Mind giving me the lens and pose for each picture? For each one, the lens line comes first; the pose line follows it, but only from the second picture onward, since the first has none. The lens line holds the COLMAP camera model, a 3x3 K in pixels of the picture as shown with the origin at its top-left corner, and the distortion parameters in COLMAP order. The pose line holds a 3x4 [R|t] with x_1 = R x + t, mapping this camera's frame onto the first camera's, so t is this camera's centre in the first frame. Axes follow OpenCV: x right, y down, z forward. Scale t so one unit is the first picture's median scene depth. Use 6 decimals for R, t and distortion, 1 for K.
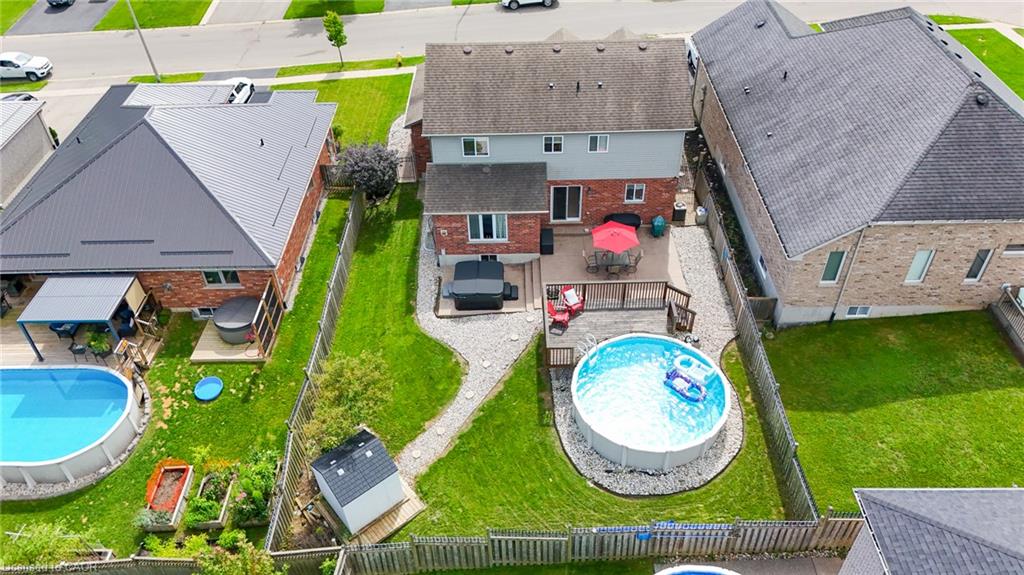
lens RADIAL K [[709.4, 0, 512.0], [0, 709.4, 287.5], [0, 0, 1]] dist [0.004545, 0.000353]
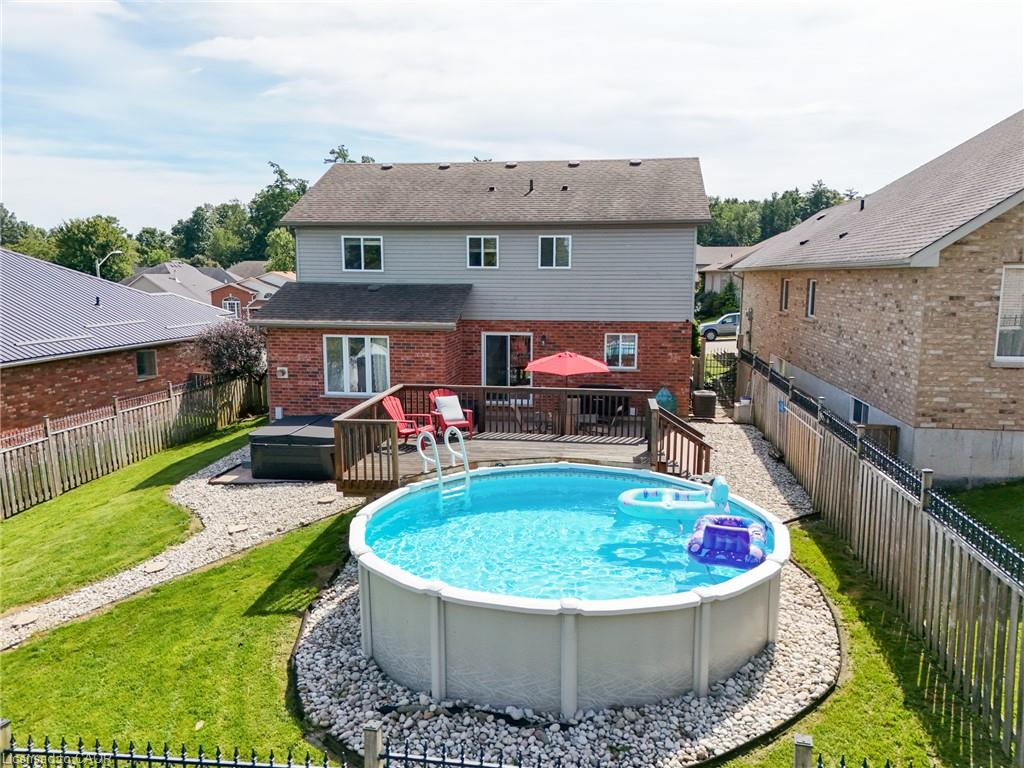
lens RADIAL K [[753.1, 0, 512.2], [0, 753.1, 365.5], [0, 0, 1]] dist [0.052961, -0.001835]
pose [[0.991740, 0.046662, -0.119474, 0.167282], [-0.102715, 0.846796, -0.521906, 0.225870], [0.076817, 0.529867, 0.844595, 0.491664]]
